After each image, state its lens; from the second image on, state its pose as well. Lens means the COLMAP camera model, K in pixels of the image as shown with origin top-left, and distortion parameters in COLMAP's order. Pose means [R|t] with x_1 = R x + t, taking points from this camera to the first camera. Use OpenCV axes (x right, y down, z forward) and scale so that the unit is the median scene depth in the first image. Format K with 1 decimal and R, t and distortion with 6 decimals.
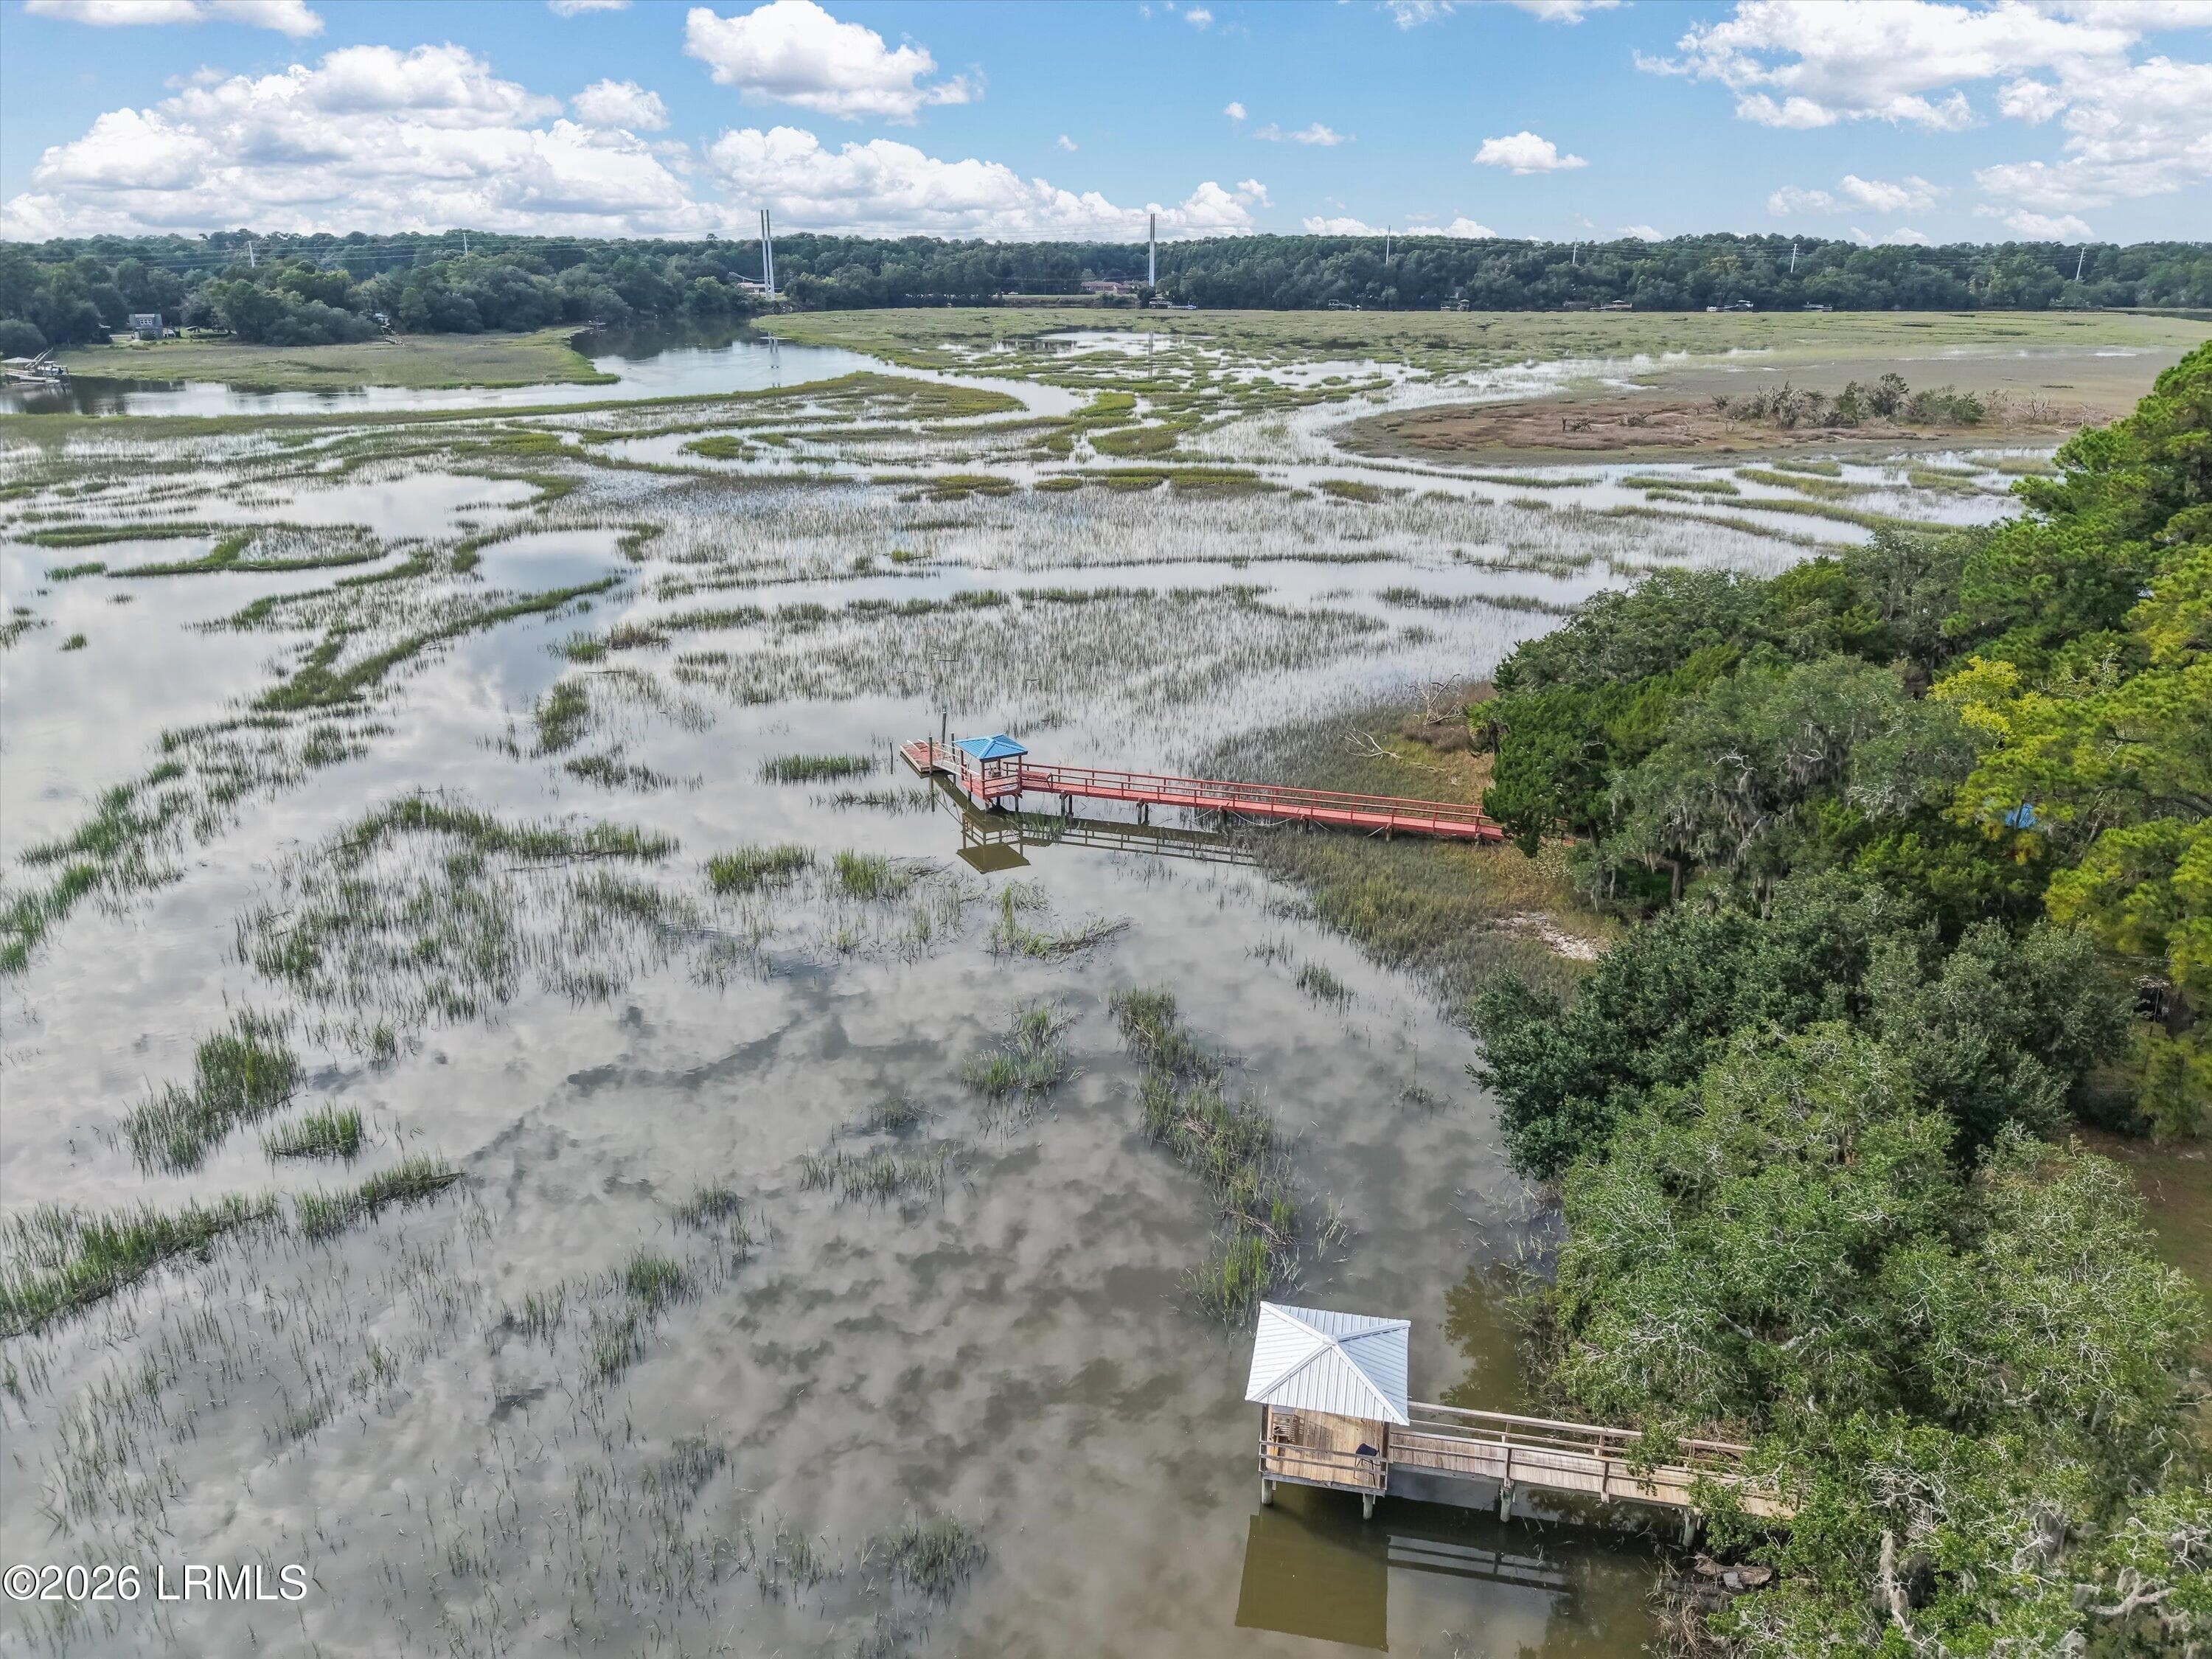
lens RADIAL K [[1532.5, 0, 1106.0], [0, 1532.5, 829.5], [0, 0, 1]] dist [-0.011331, -0.007981]
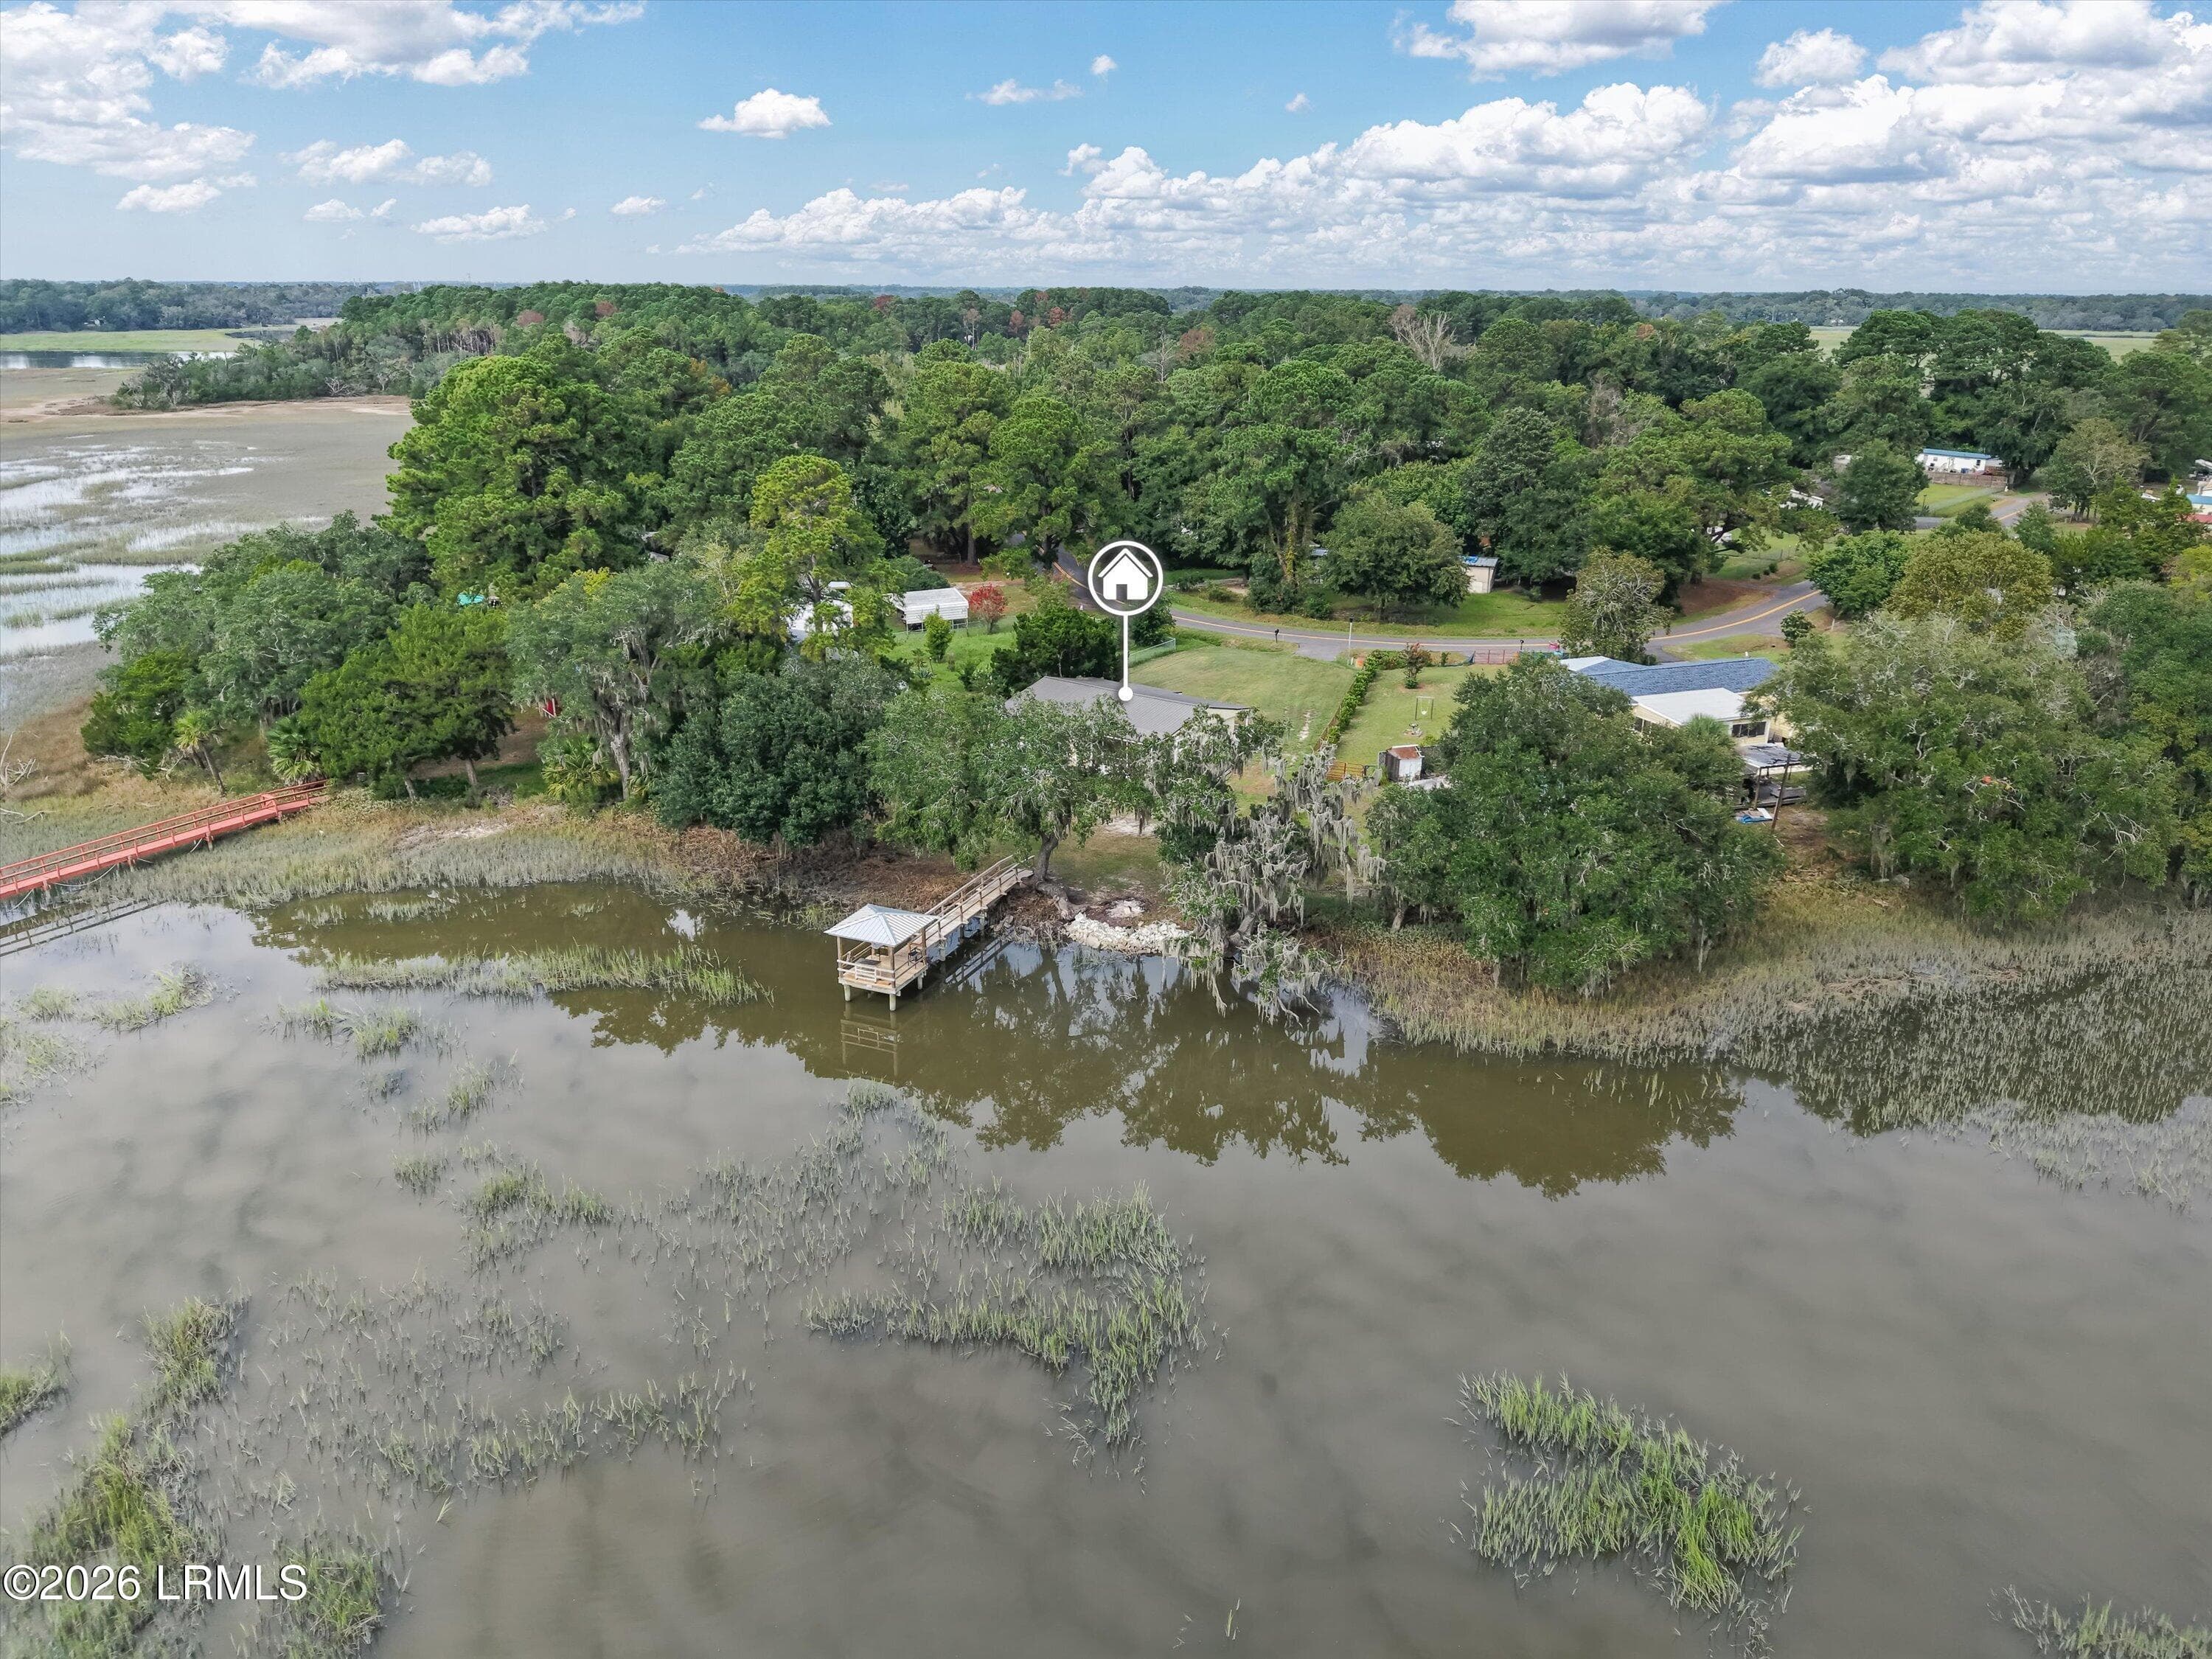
lens RADIAL K [[1571.8, 0, 1104.0], [0, 1571.8, 870.1], [0, 0, 1]] dist [0.009337, -0.022617]
pose [[0.184382, -0.333743, 0.924456, -0.817109], [0.333584, 0.906000, 0.260547, -0.064478], [-0.924513, 0.260344, 0.278382, 0.102507]]
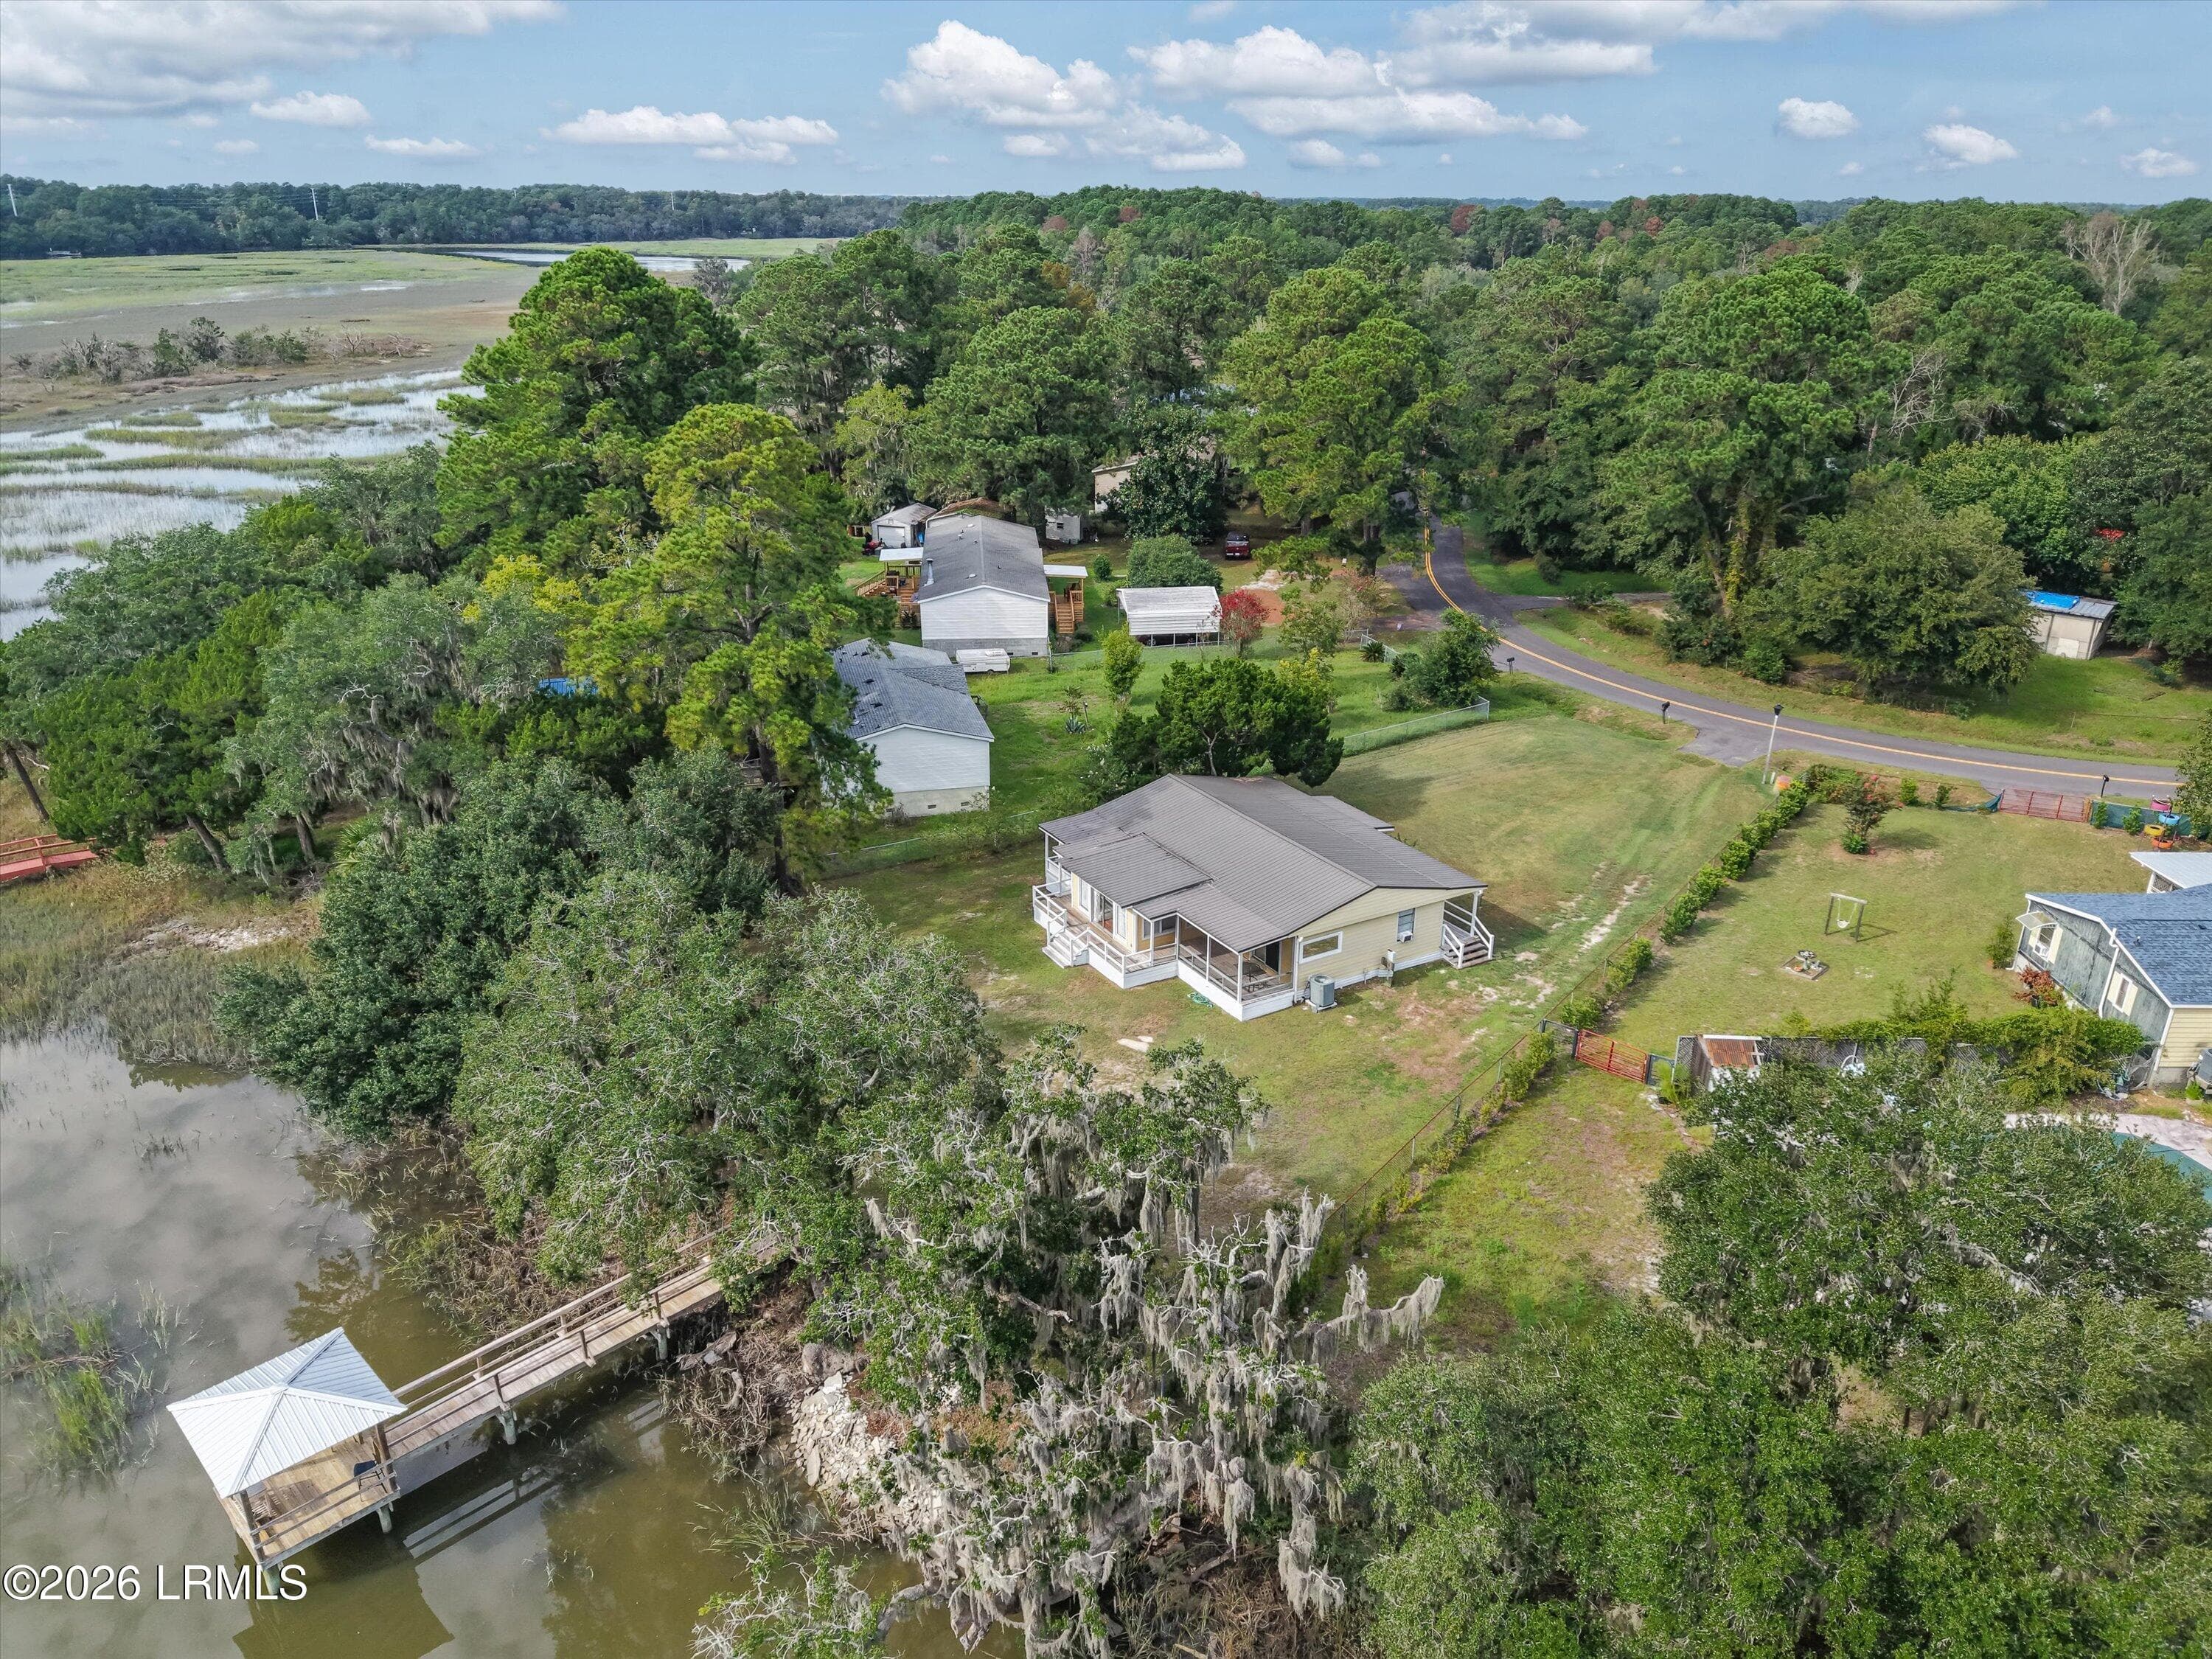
lens RADIAL K [[1532.5, 0, 1106.0], [0, 1532.5, 829.5], [0, 0, 1]] dist [-0.011331, -0.007981]
pose [[0.544228, -0.310960, 0.779179, -0.096917], [0.284618, 0.942123, 0.177193, 0.001151], [-0.789182, 0.125335, 0.601234, 0.015953]]
